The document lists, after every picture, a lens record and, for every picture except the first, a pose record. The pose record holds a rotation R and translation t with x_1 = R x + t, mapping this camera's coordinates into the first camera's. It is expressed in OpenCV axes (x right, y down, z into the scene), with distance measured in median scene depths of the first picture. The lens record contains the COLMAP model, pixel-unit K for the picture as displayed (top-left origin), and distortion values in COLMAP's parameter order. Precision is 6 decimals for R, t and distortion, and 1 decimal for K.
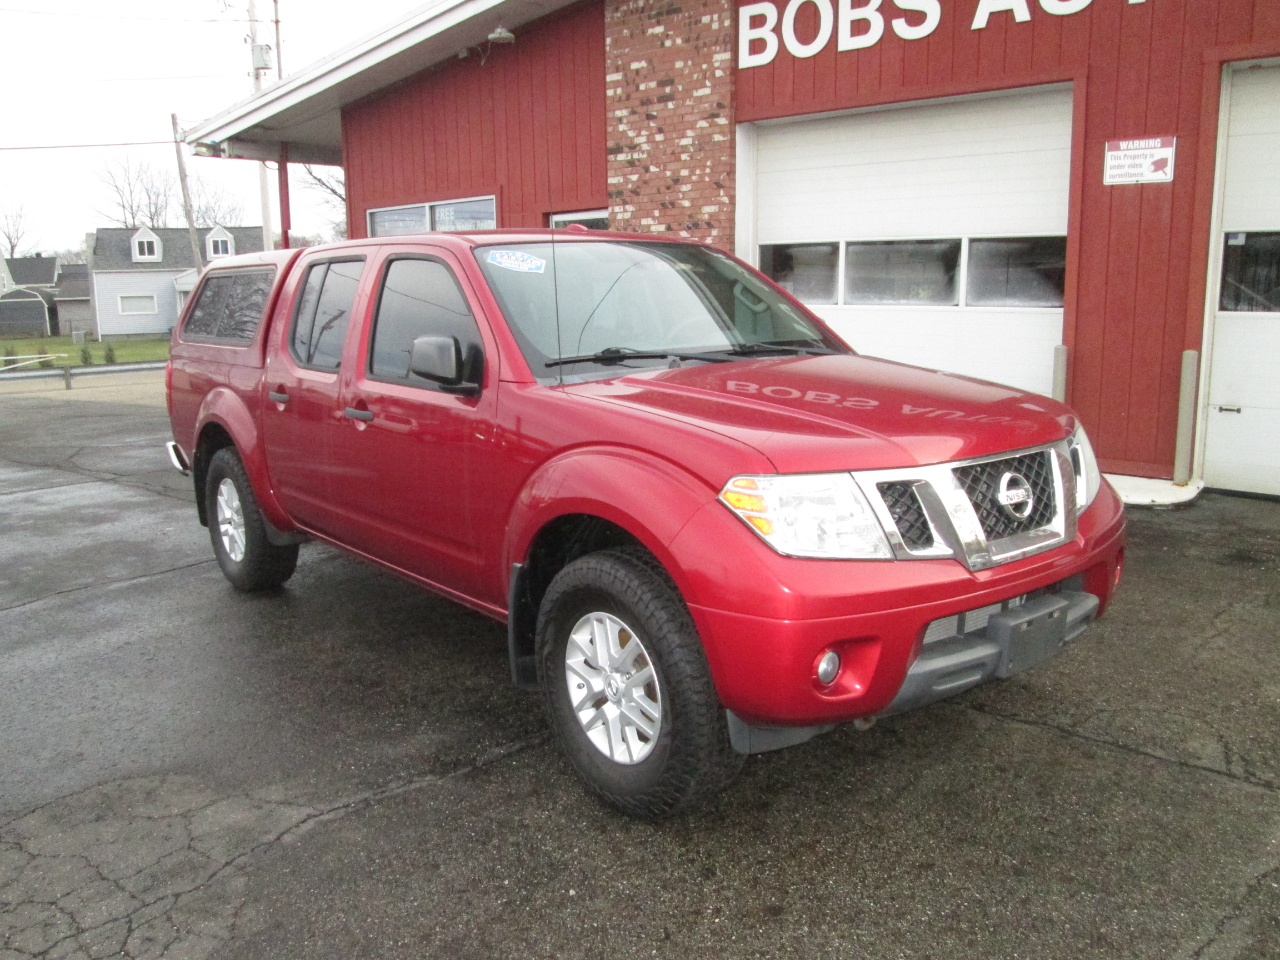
lens RADIAL K [[1024.1, 0, 640.0], [0, 1024.1, 480.0], [0, 0, 1]] dist [-0.086373, 0.027680]
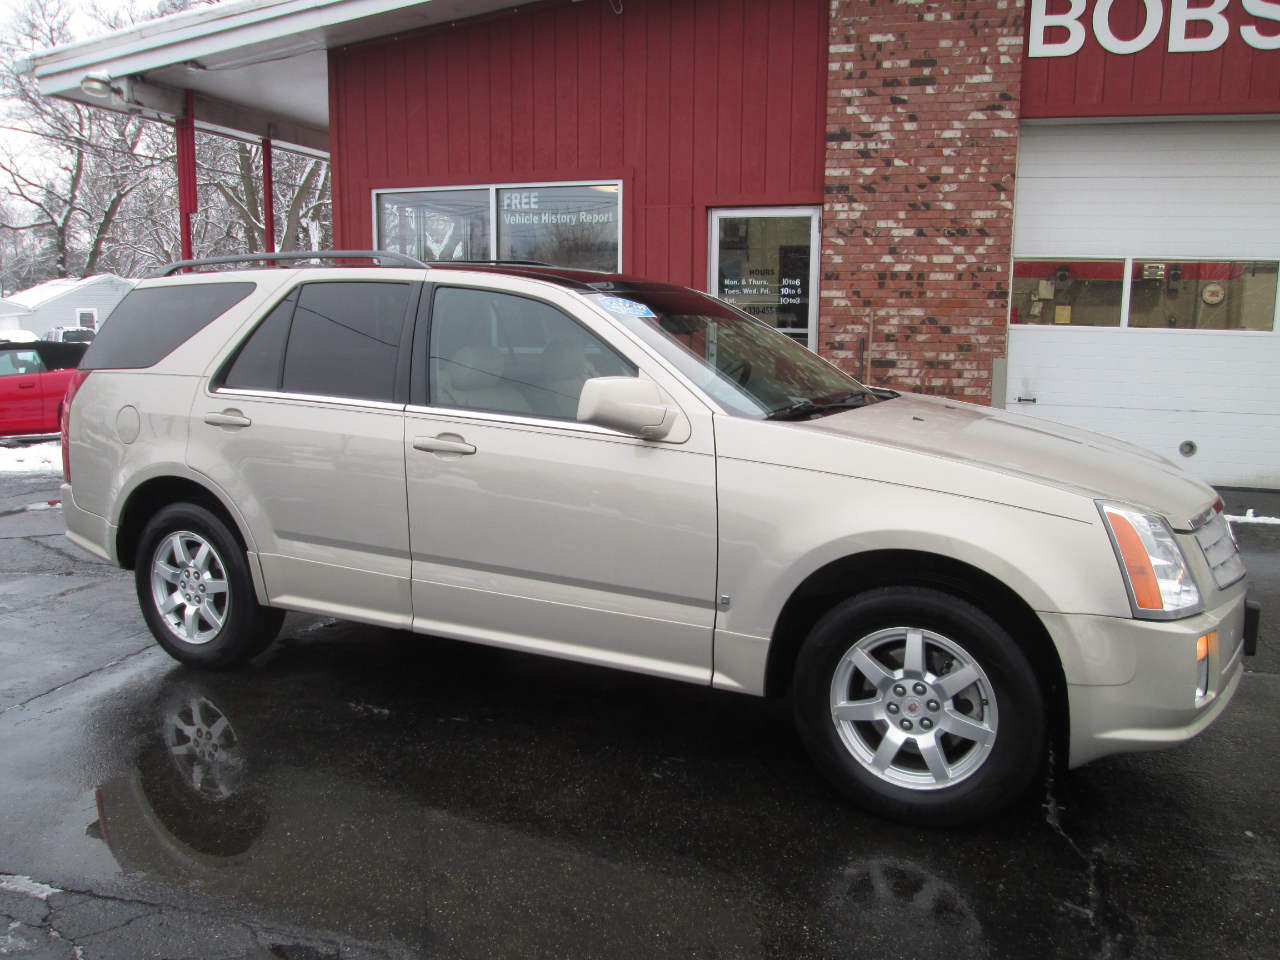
lens RADIAL K [[1024.1, 0, 640.0], [0, 1024.1, 480.0], [0, 0, 1]] dist [-0.086373, 0.027680]
pose [[0.915716, -0.058402, 0.397560, -0.550970], [0.059792, 0.998171, 0.008910, -0.063334], [-0.397353, 0.015612, 0.917533, 0.323269]]
